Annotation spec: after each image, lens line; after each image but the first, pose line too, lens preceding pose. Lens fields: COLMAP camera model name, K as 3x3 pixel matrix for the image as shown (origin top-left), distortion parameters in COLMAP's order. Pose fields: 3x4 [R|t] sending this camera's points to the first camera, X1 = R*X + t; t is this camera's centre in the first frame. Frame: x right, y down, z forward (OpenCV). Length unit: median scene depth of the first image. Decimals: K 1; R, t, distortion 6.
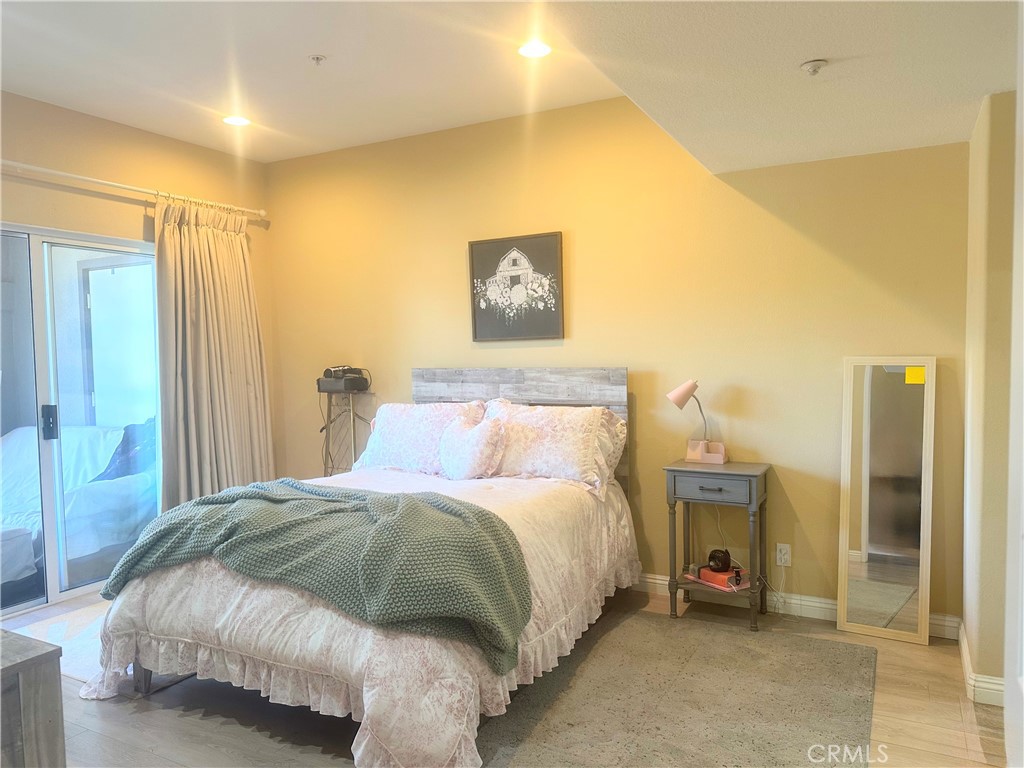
lens RADIAL K [[724.7, 0, 515.8], [0, 724.7, 393.7], [0, 0, 1]] dist [0.006784, -0.025173]
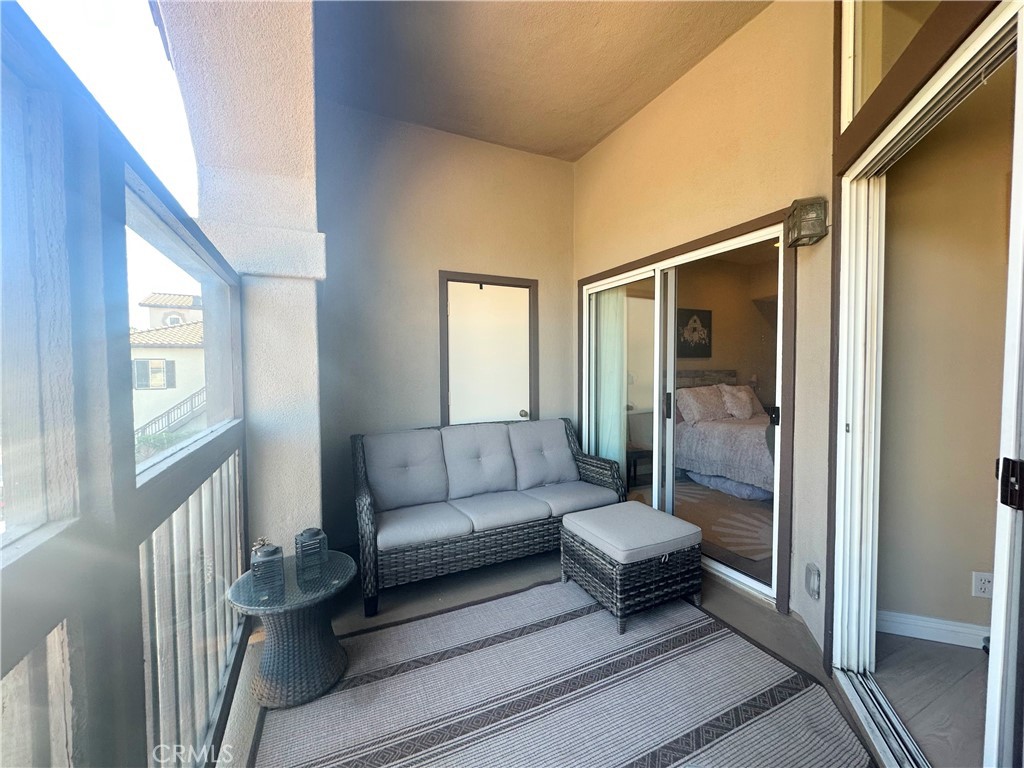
lens RADIAL K [[413.5, 0, 513.3], [0, 413.5, 382.6], [0, 0, 1]] dist [-0.001042, 0.000211]
pose [[0.594820, -0.016243, 0.803695, -1.704364], [0.042137, 0.999051, -0.010995, -0.011225], [-0.802754, 0.040406, 0.594940, 0.923294]]
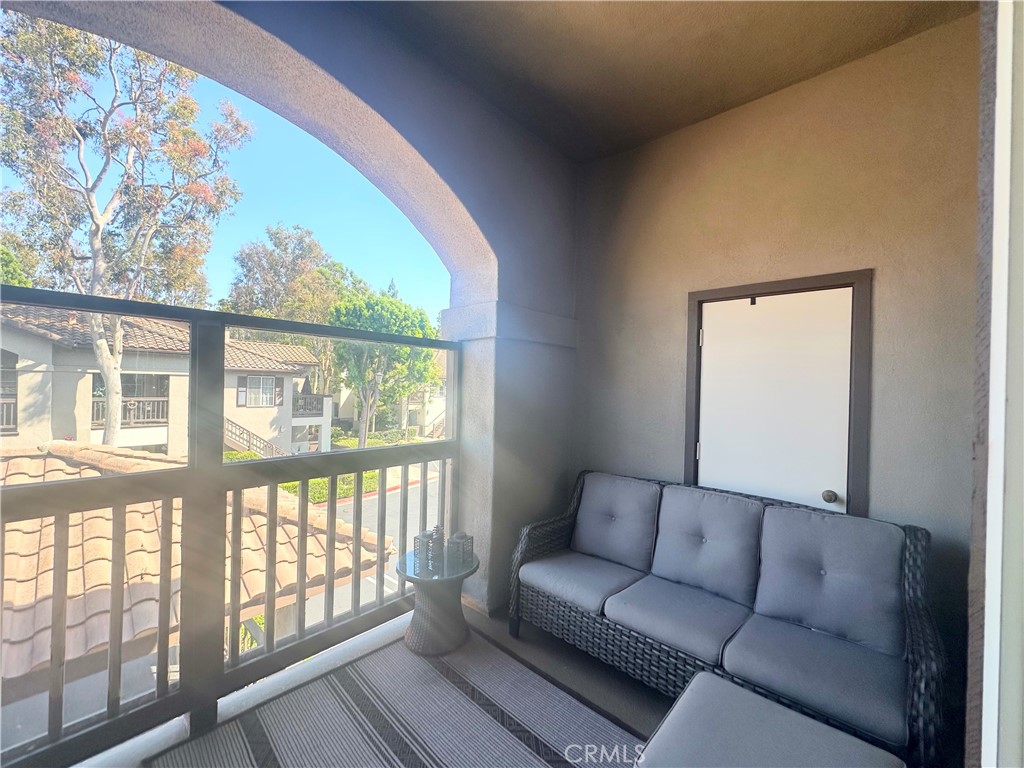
lens RADIAL K [[413.5, 0, 512.5], [0, 413.5, 384.7], [0, 0, 1]] dist [-0.001042, 0.000211]
pose [[0.965482, 0.035006, -0.258107, -1.119797], [-0.049688, 0.997483, -0.050579, -0.060775], [0.255687, 0.061658, 0.964791, 0.782060]]
